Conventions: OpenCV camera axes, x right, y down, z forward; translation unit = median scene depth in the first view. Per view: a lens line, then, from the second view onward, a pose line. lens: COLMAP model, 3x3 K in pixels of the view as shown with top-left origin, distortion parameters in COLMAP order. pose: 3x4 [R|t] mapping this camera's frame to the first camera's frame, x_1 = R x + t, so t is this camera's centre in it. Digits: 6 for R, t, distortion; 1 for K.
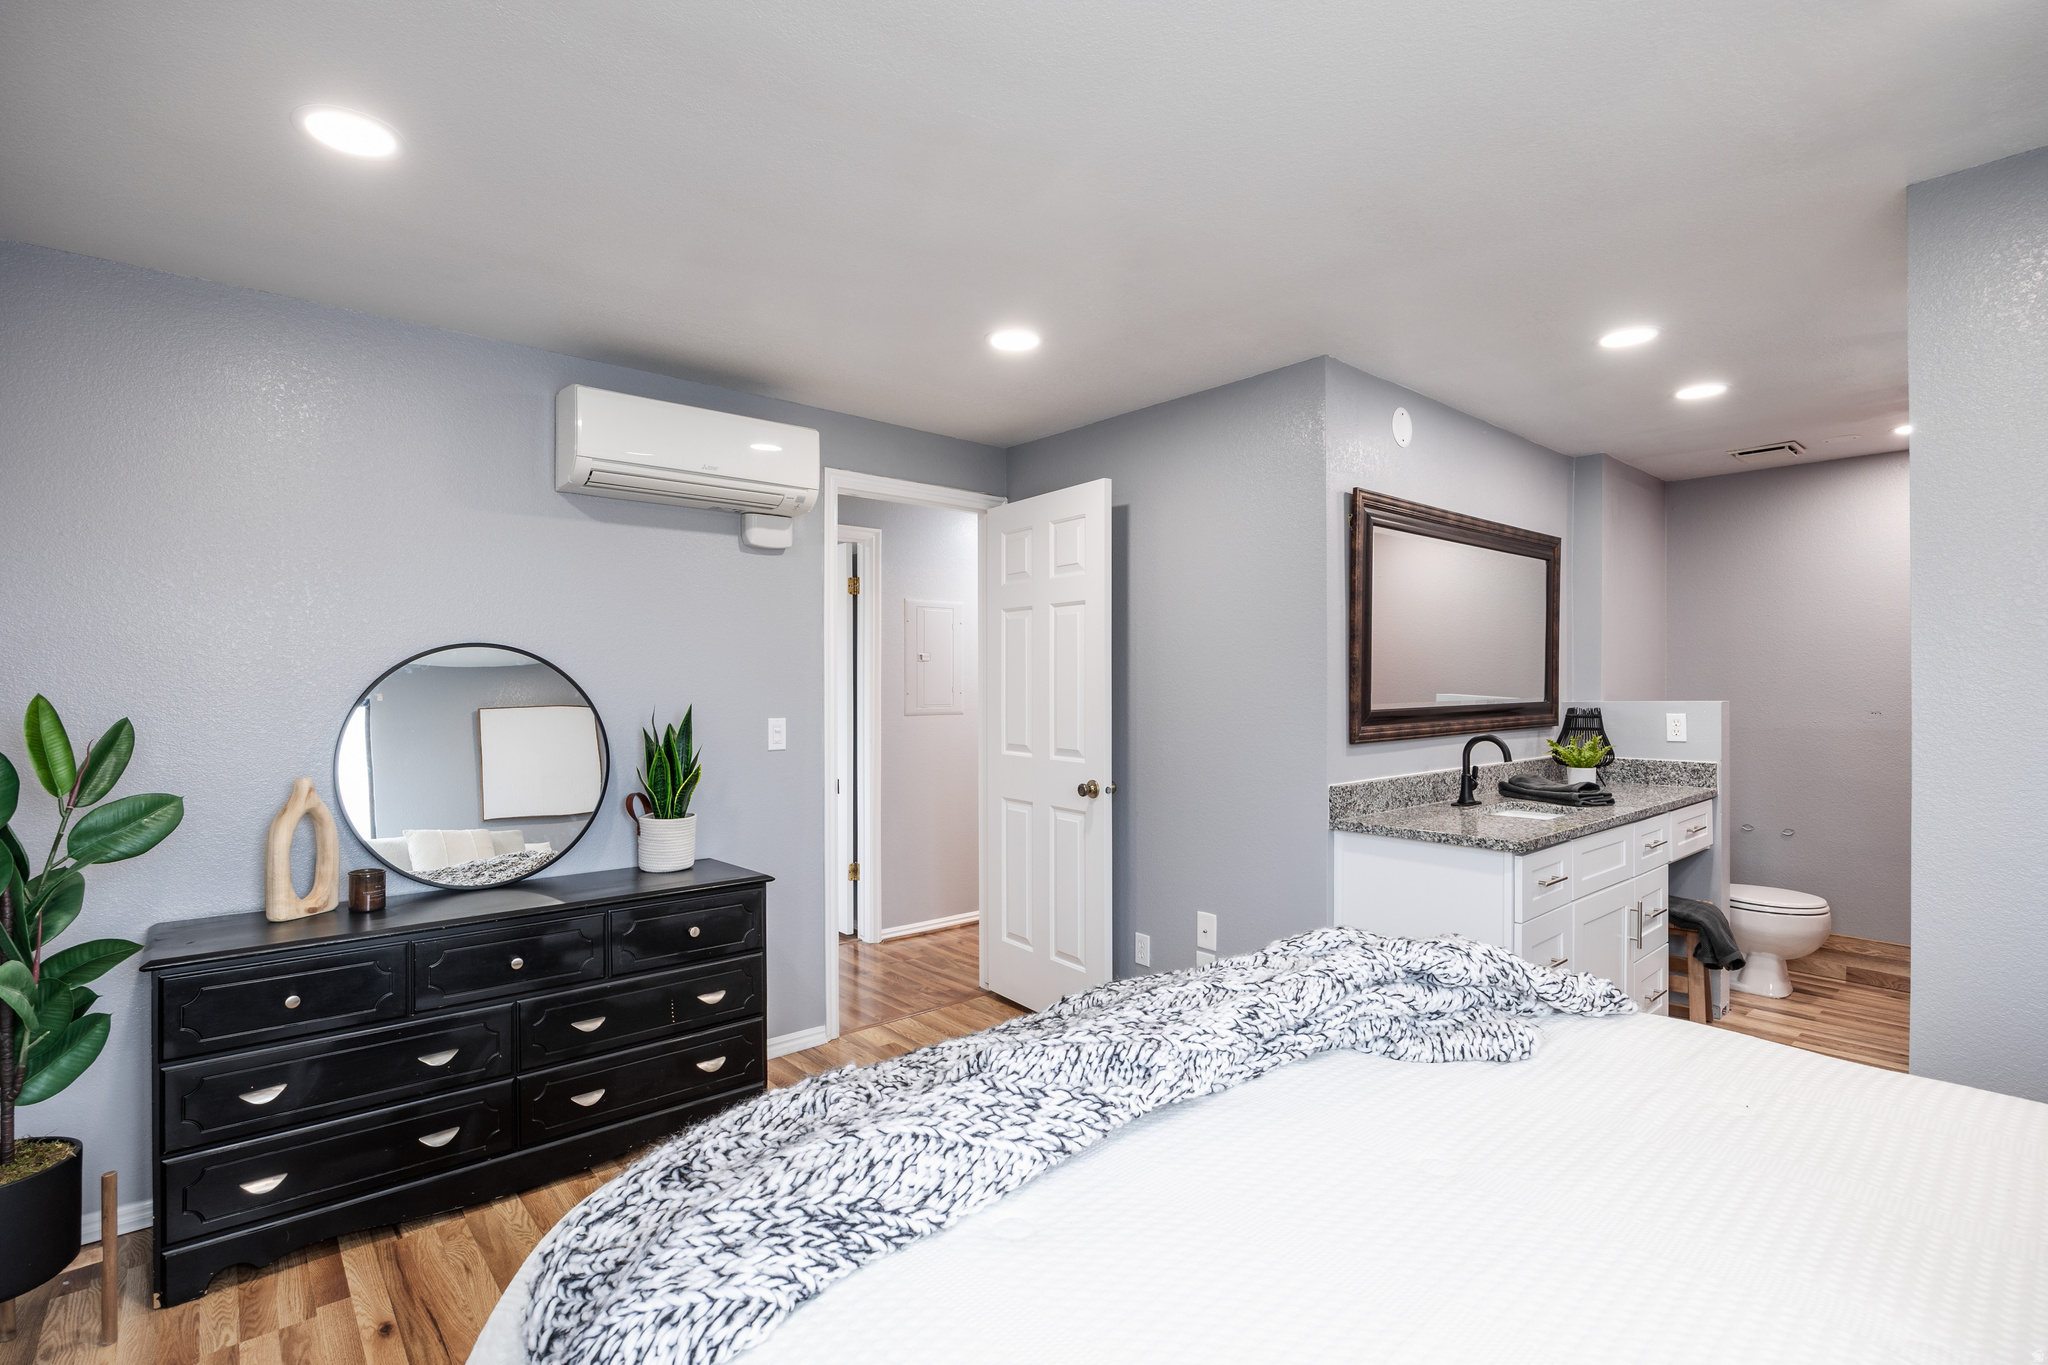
lens RADIAL K [[1009.6, 0, 979.8], [0, 1009.6, 682.7], [0, 0, 1]] dist [-0.005796, 0.000090]
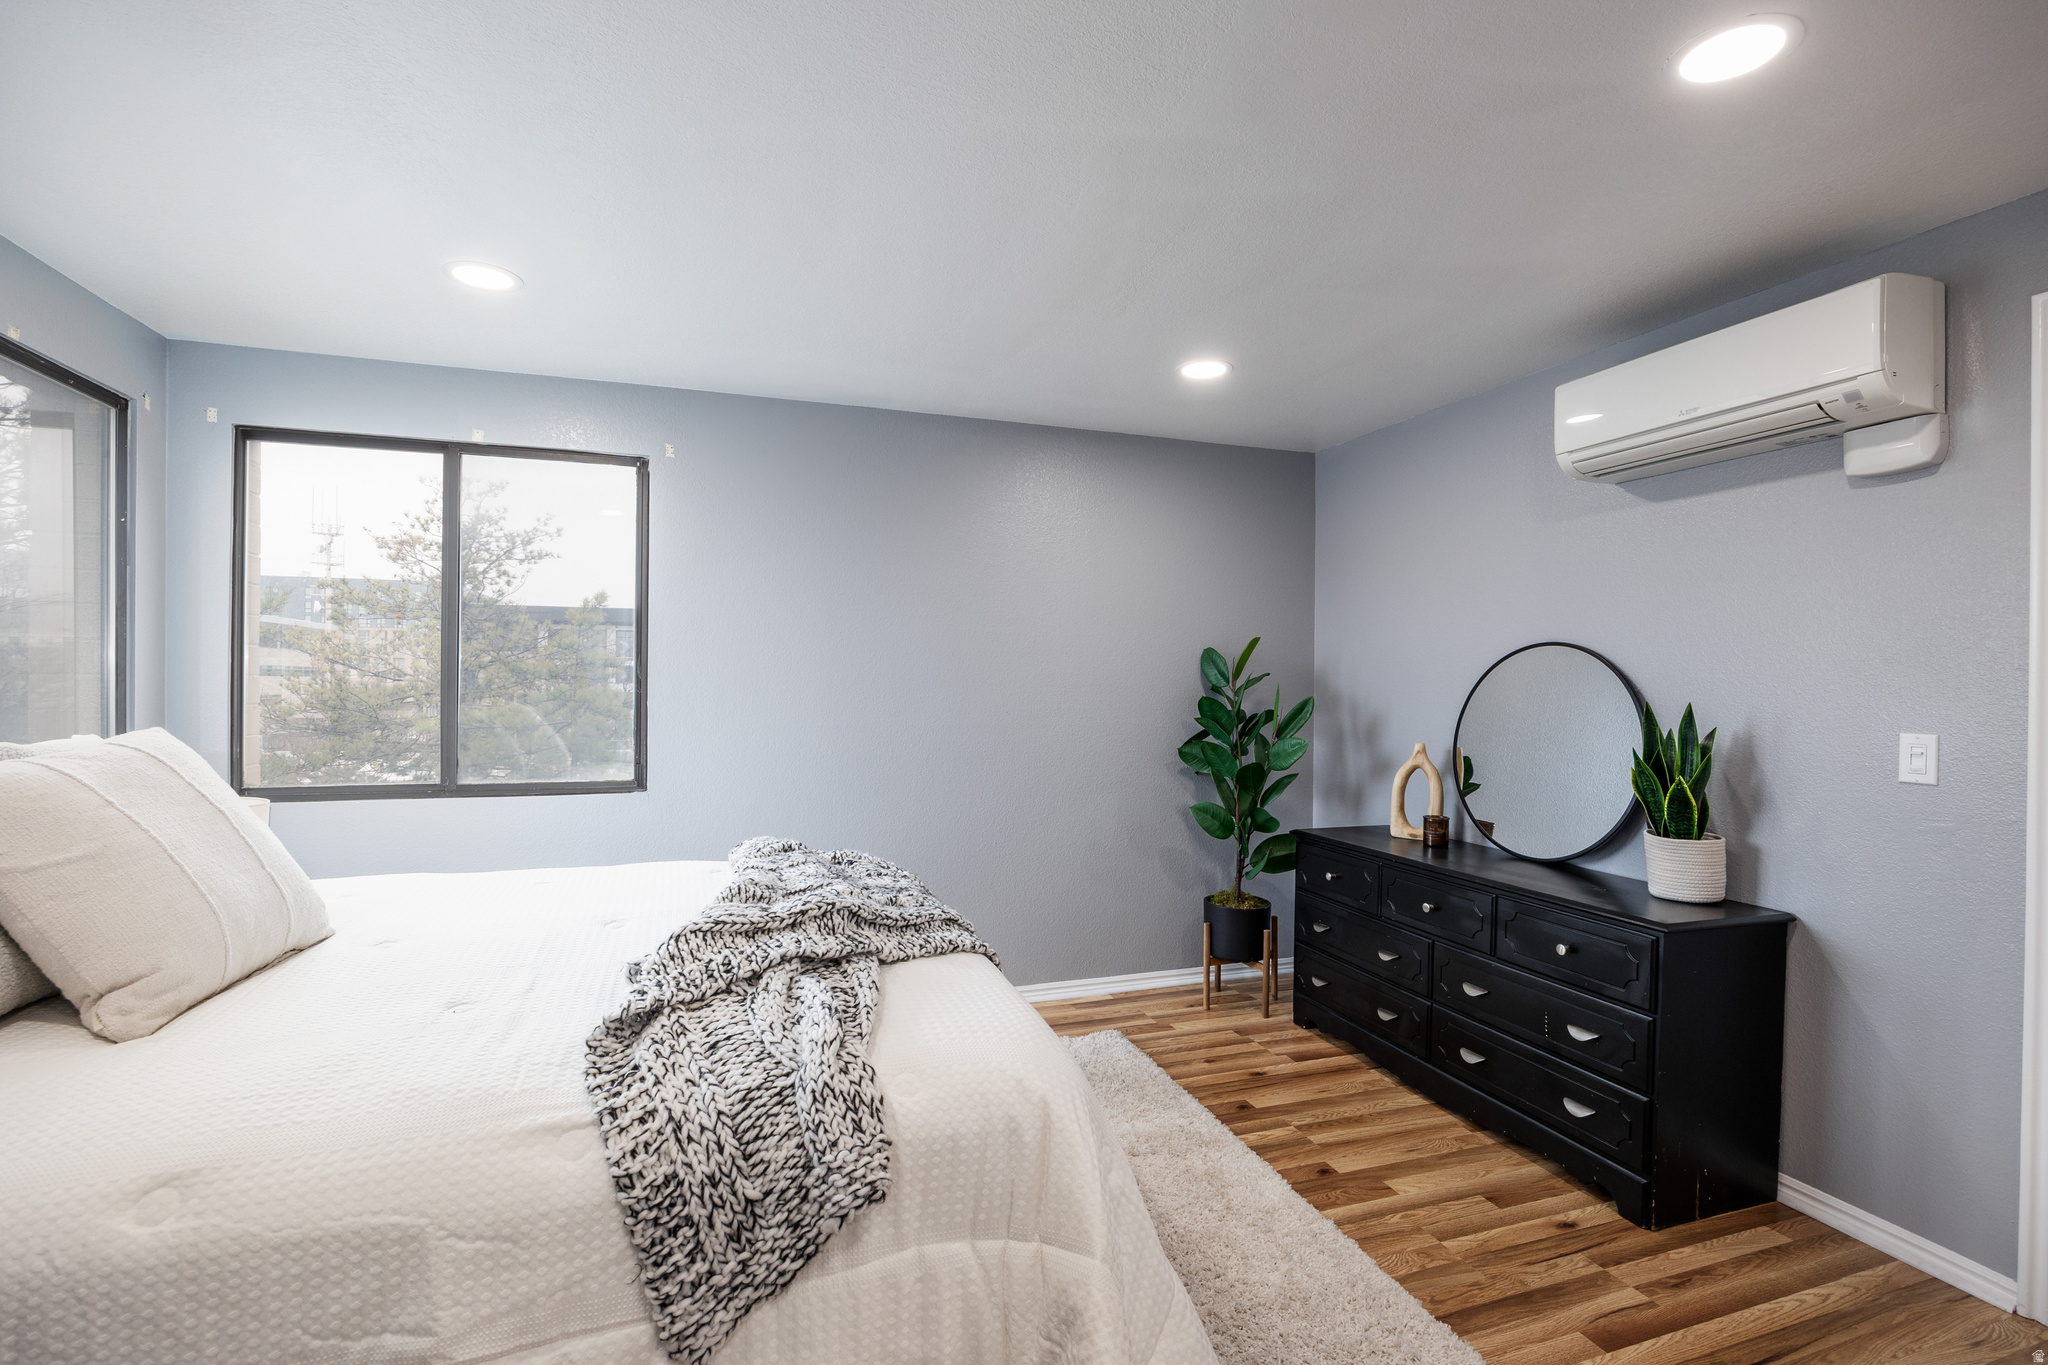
lens RADIAL K [[938.5, 0, 1036.1], [0, 938.5, 683.6], [0, 0, 1]] dist [-0.024970, 0.000035]
pose [[-0.365468, 0.010279, -0.930767, 0.785764], [0.007160, 0.999940, 0.008231, -0.007139], [0.930796, -0.003656, -0.365520, 1.006286]]
